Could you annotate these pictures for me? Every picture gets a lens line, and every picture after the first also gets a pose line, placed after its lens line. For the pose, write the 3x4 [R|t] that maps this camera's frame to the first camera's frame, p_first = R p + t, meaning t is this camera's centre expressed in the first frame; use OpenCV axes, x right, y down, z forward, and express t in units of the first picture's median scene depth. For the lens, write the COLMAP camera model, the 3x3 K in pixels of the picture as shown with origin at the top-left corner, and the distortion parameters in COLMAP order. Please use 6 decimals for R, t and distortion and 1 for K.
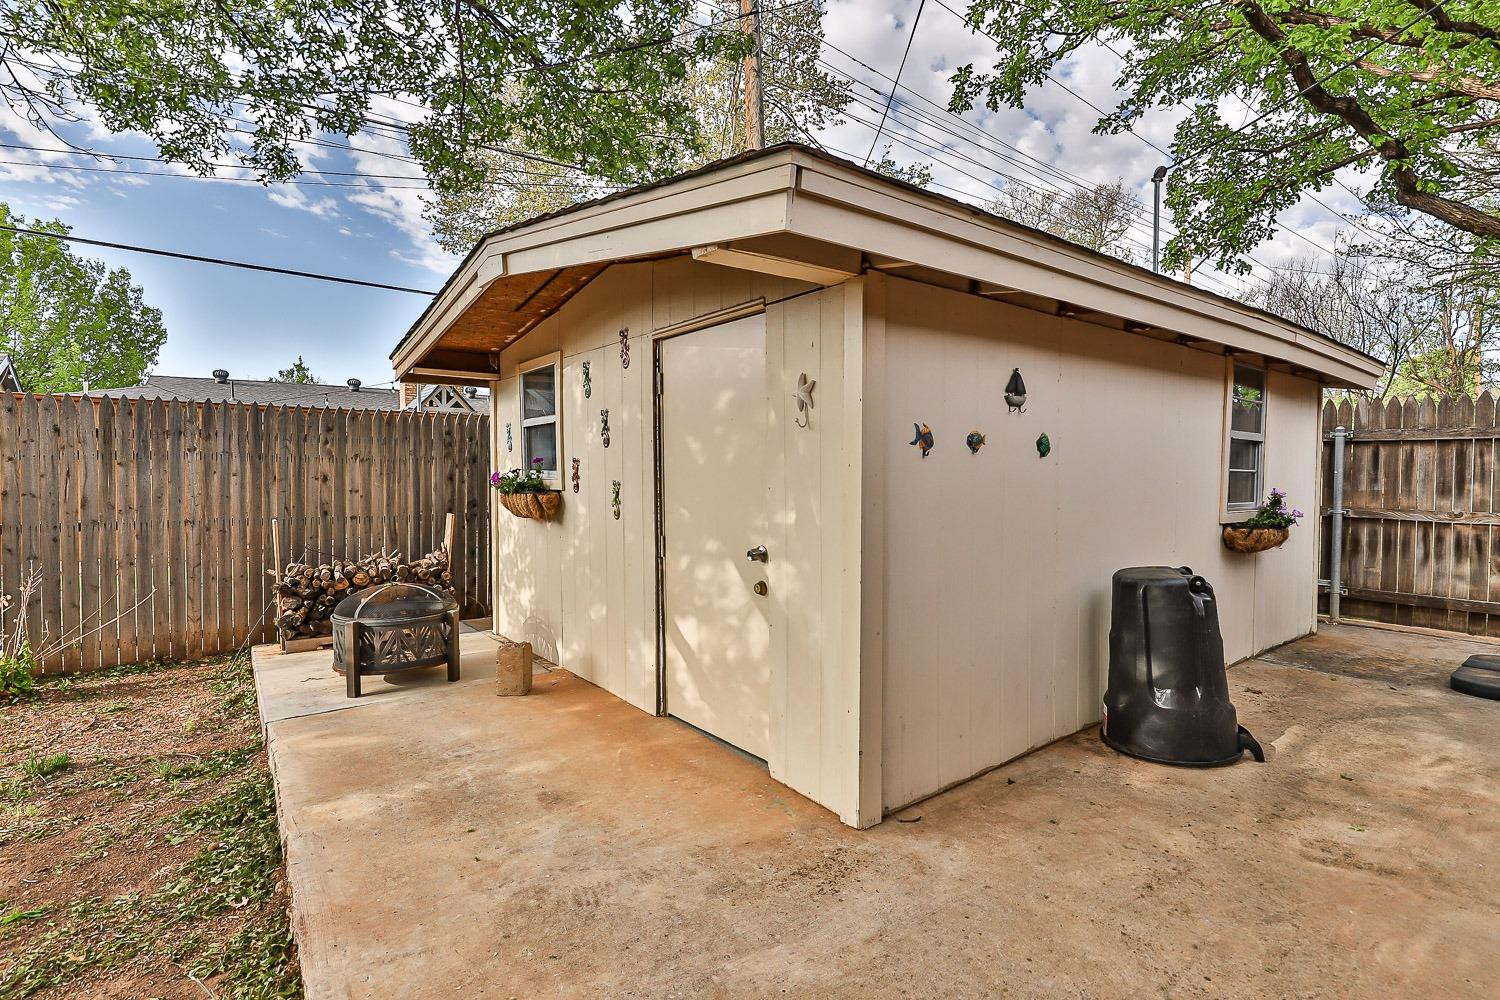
lens RADIAL K [[730.4, 0, 754.4], [0, 730.4, 490.7], [0, 0, 1]] dist [-0.005440, 0.001157]
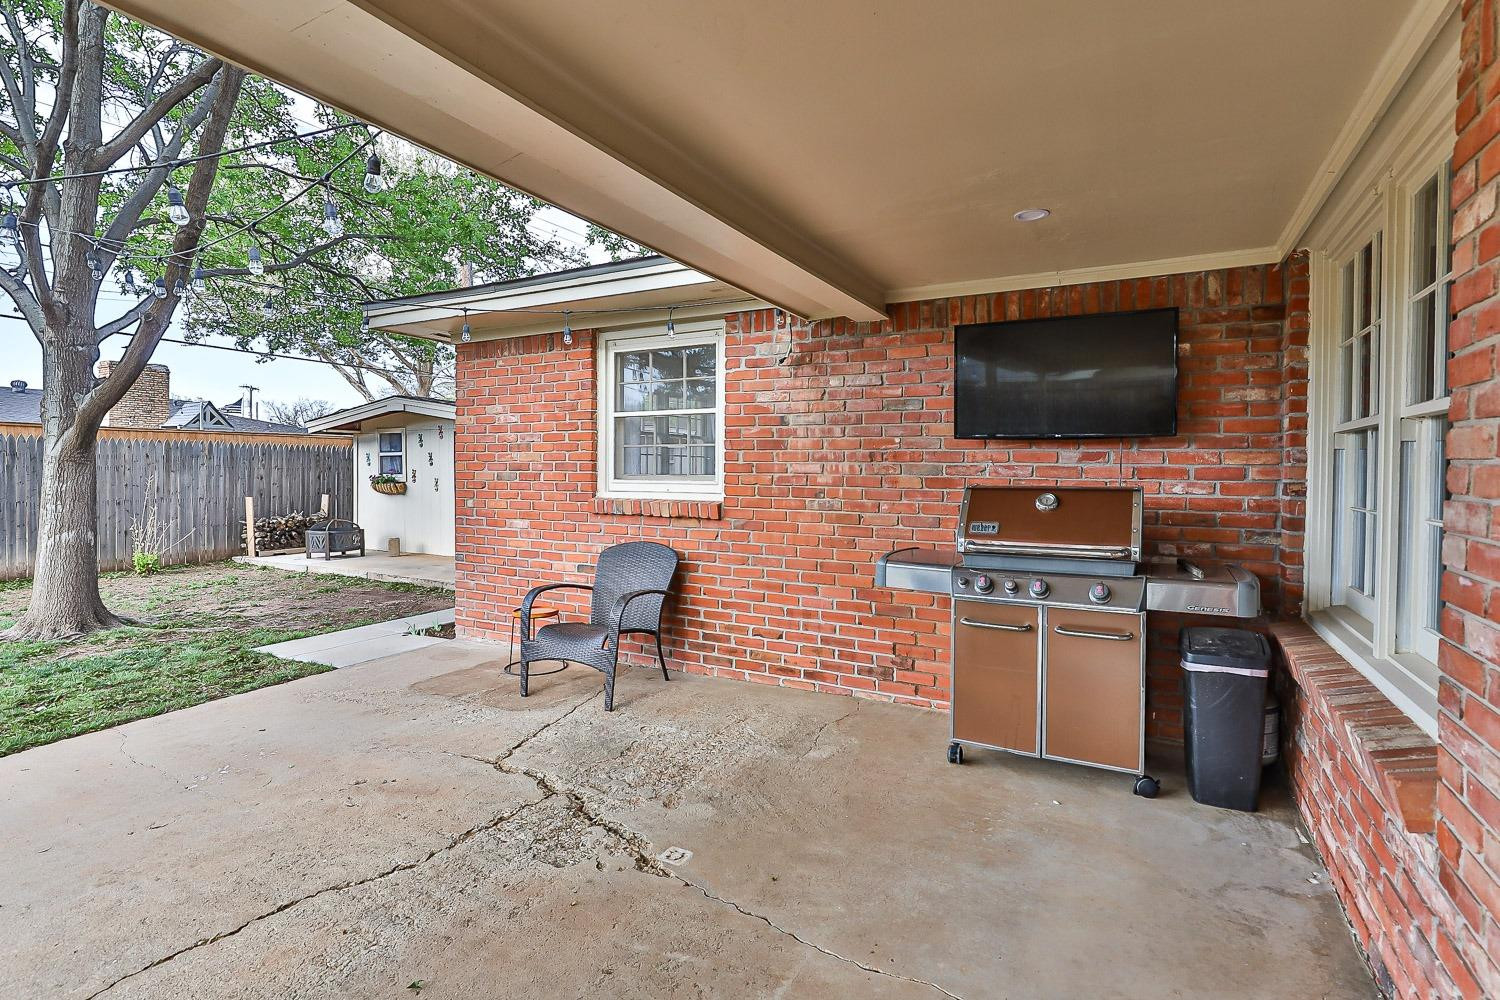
lens RADIAL K [[730.4, 0, 748.7], [0, 730.4, 484.5], [0, 0, 1]] dist [-0.005440, 0.001157]
pose [[0.913053, -0.007905, 0.407763, -0.183821], [0.010709, 0.999932, -0.004596, 0.029042], [-0.407699, 0.008563, 0.913076, -1.594042]]
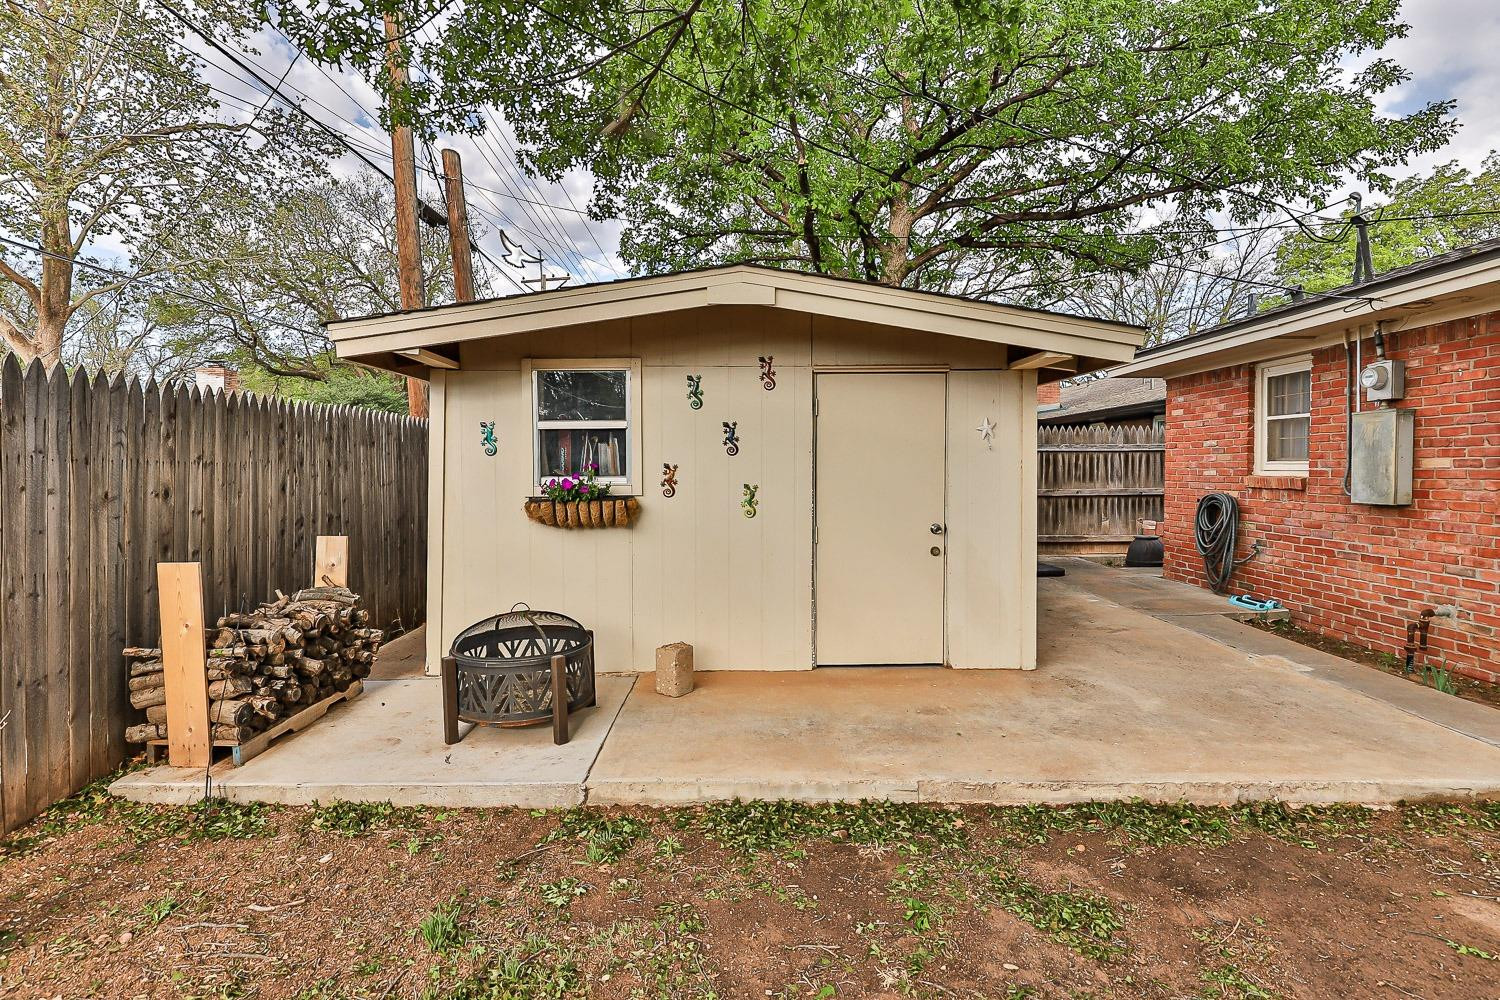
lens RADIAL K [[730.4, 0, 749.0], [0, 730.4, 490.2], [0, 0, 1]] dist [-0.005440, 0.001157]
pose [[0.588777, -0.031672, 0.807675, -0.872740], [0.025531, 0.999462, 0.020581, -0.022068], [-0.807892, 0.008503, 0.589269, 0.245443]]
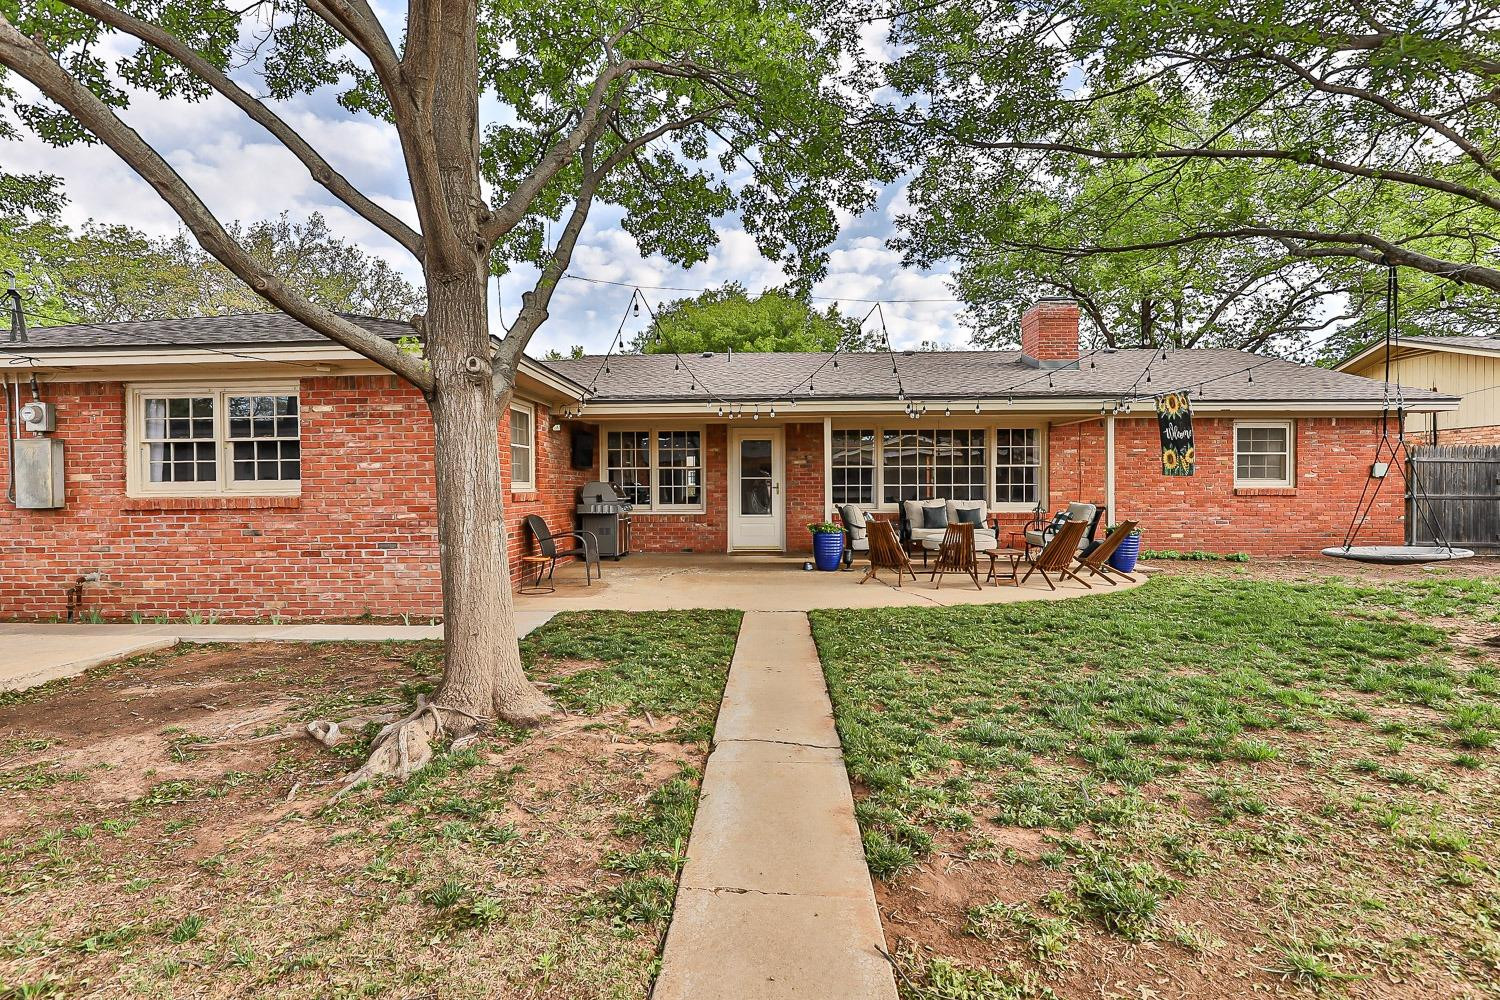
lens RADIAL K [[730.4, 0, 747.6], [0, 730.4, 489.9], [0, 0, 1]] dist [-0.005440, 0.001157]
pose [[-0.781909, -0.002726, 0.623386, -1.439890], [0.022035, 0.999245, 0.032008, -0.007655], [-0.623002, 0.038764, -0.781259, 0.374338]]
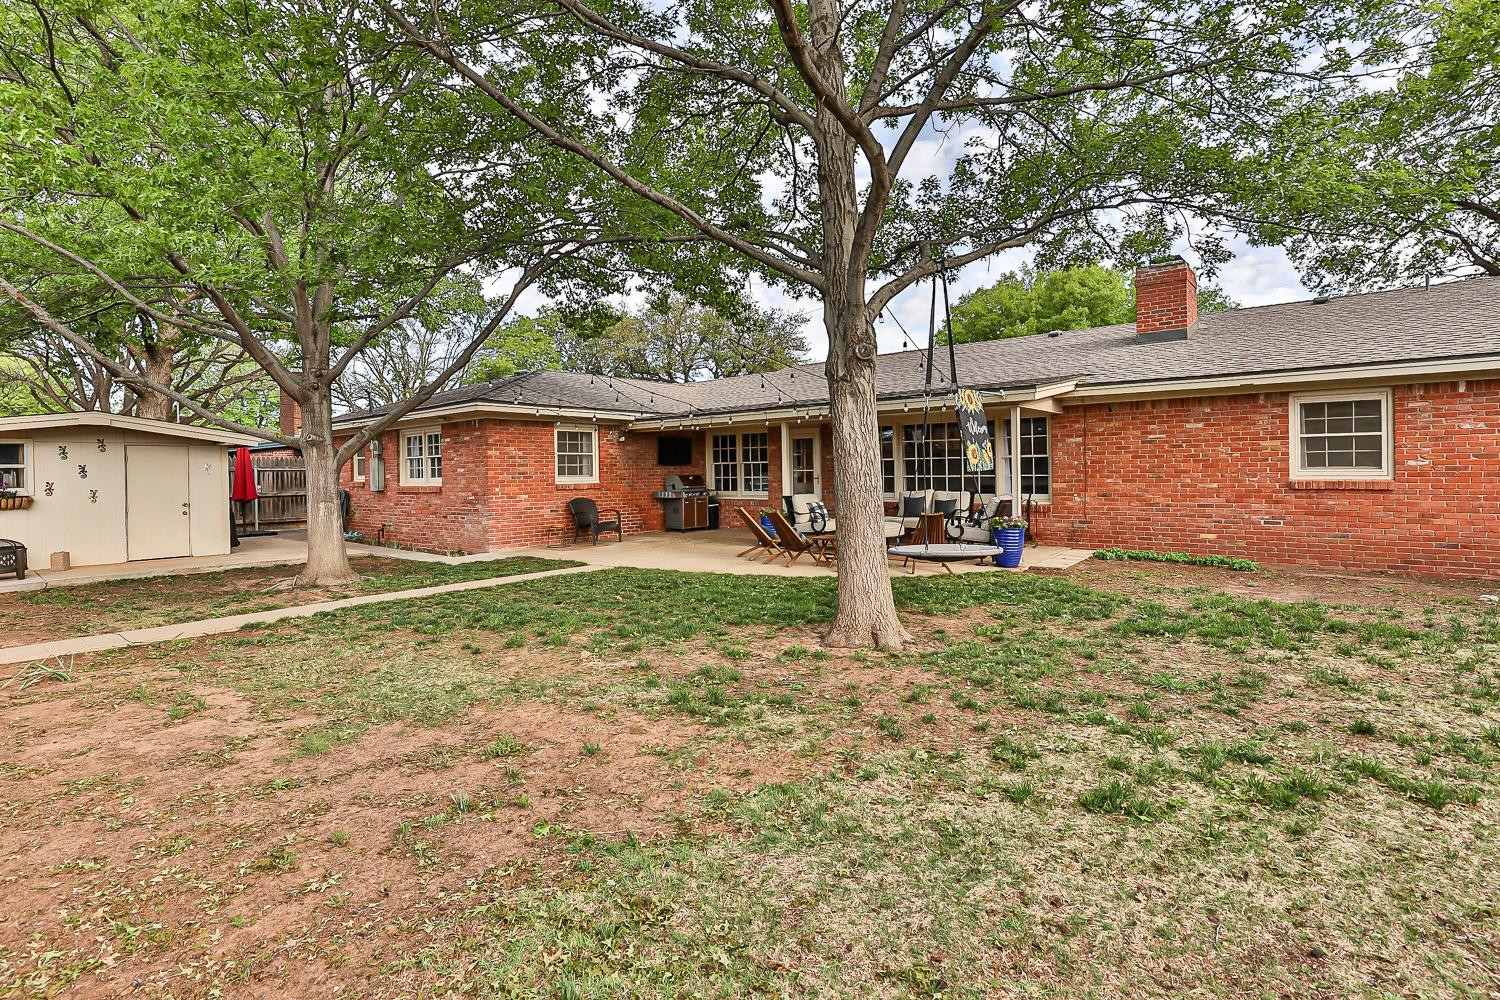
lens RADIAL K [[730.4, 0, 737.4], [0, 730.4, 471.2], [0, 0, 1]] dist [-0.005440, 0.001157]
pose [[-0.213339, -0.000934, 0.976978, -2.745669], [0.043037, 0.999020, 0.010353, -0.005718], [-0.976030, 0.044255, -0.213089, -0.680681]]
